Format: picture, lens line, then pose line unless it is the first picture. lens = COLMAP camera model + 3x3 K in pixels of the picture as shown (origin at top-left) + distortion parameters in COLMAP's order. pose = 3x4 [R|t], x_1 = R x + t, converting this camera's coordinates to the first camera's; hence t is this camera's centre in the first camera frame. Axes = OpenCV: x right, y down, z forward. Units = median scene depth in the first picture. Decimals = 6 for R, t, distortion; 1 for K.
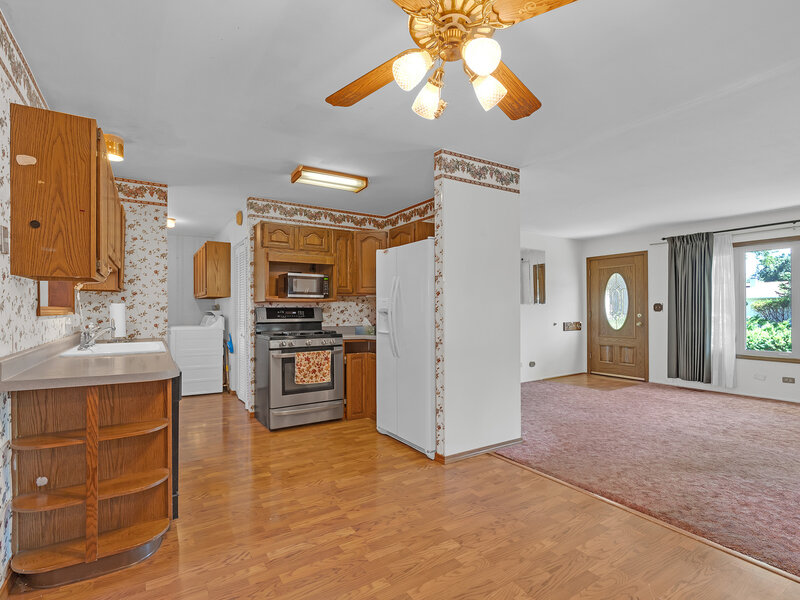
lens RADIAL K [[399.1, 0, 402.1], [0, 399.1, 306.6], [0, 0, 1]] dist [-0.003216, -0.002106]
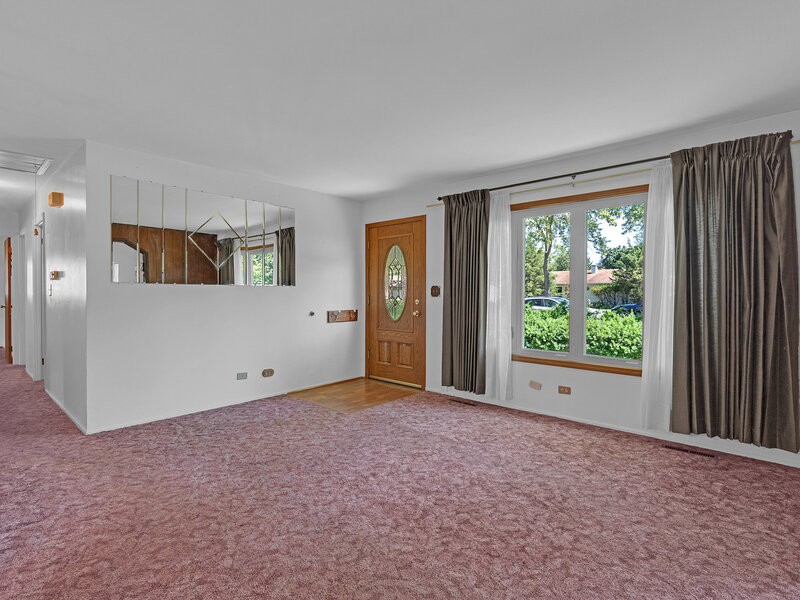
lens RADIAL K [[399.1, 0, 410.9], [0, 399.1, 297.5], [0, 0, 1]] dist [-0.003216, -0.002106]
pose [[0.962157, 0.002180, 0.272488, 0.453317], [-0.007971, 0.999765, 0.020146, -0.000891], [-0.272380, -0.021555, 0.961948, 0.334456]]
